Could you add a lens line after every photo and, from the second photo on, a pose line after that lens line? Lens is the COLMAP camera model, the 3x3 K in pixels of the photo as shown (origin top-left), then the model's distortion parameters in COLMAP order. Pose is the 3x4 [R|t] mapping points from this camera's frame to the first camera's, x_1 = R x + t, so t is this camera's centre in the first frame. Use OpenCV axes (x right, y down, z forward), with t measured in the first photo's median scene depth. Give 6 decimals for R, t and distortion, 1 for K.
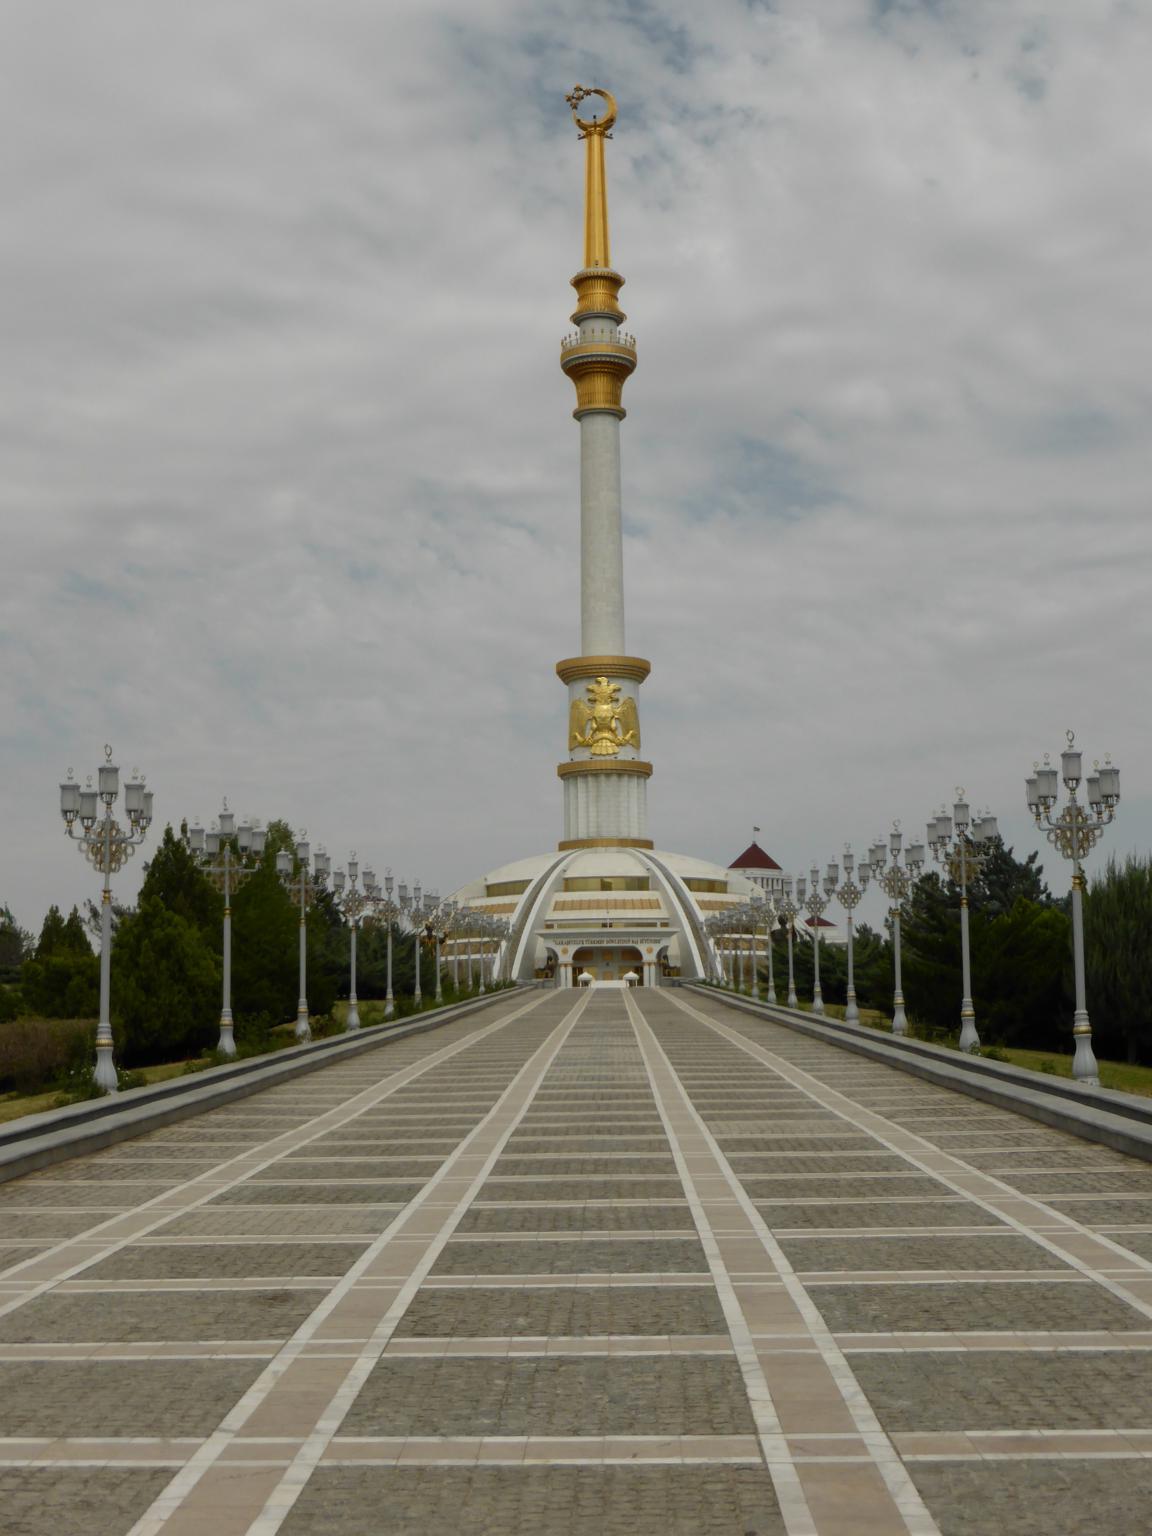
lens RADIAL K [[2343.5, 0, 576.0], [0, 2343.5, 768.0], [0, 0, 1]] dist [-0.226074, -0.025037]
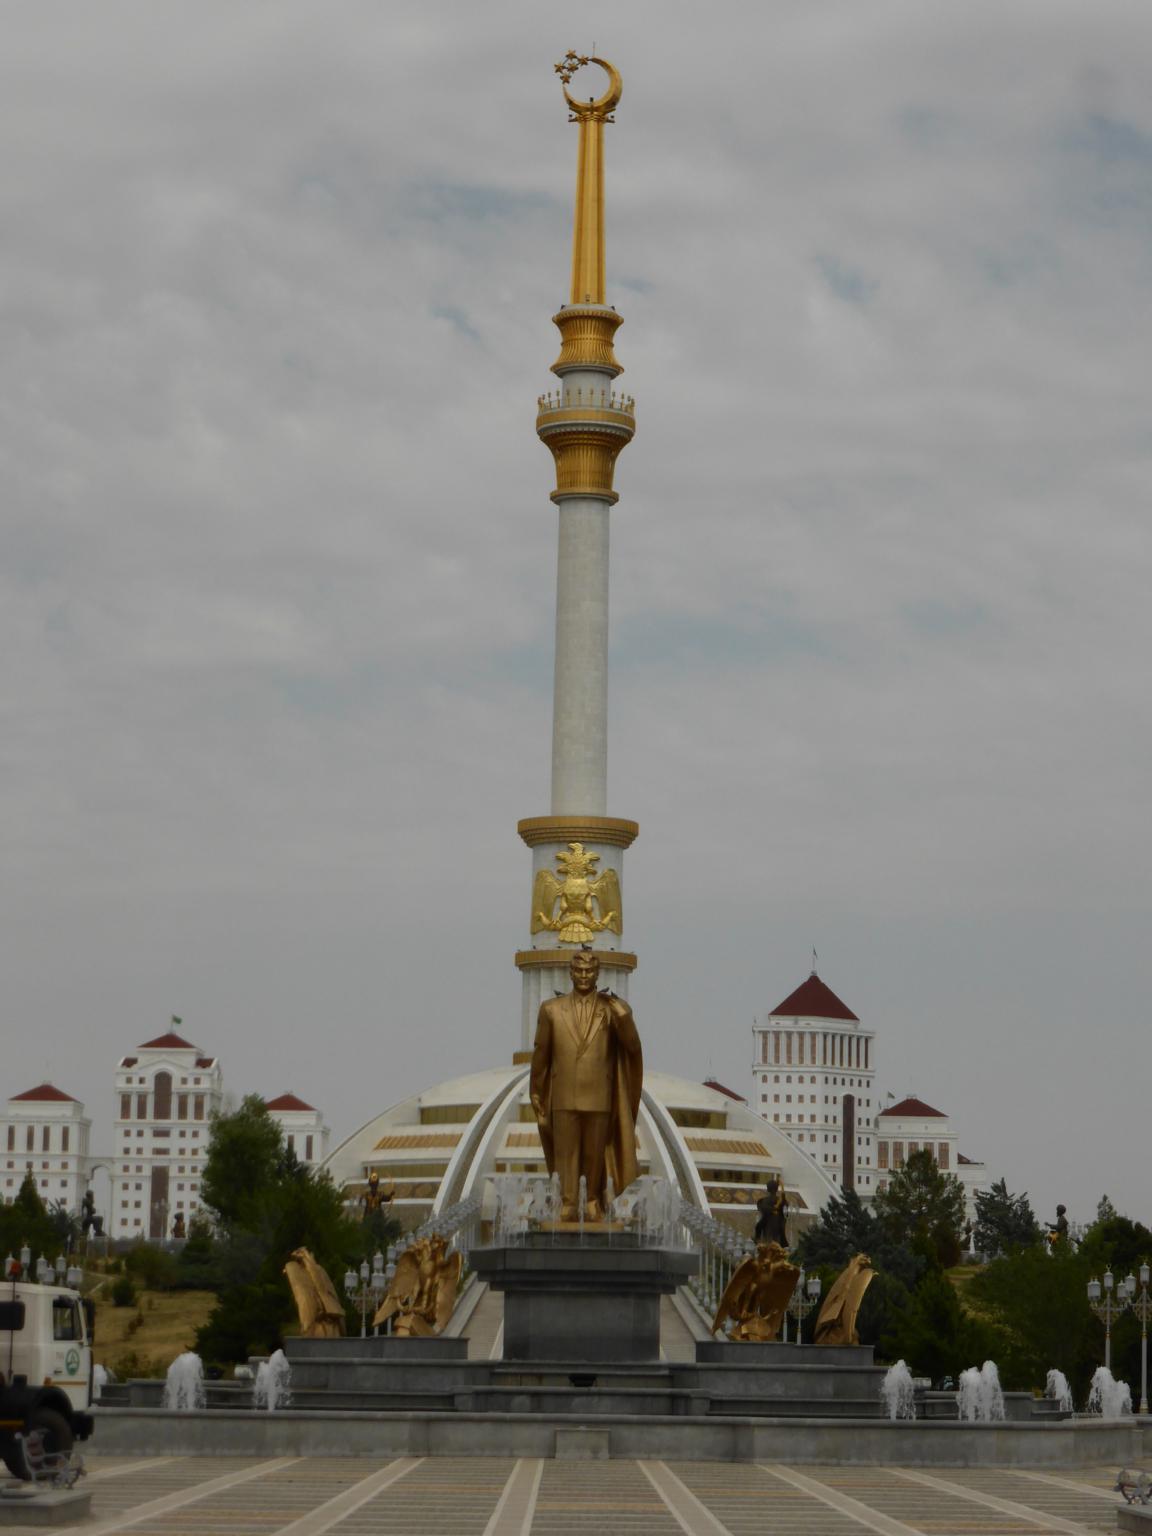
lens RADIAL K [[4256.7, 0, 576.0], [0, 4256.7, 768.0], [0, 0, 1]] dist [0.256076, -0.893989]
pose [[0.999366, 0.033191, 0.012859, -0.007998], [-0.033133, 0.999440, -0.004718, -0.056564], [-0.013008, 0.004289, 0.999906, -0.420335]]
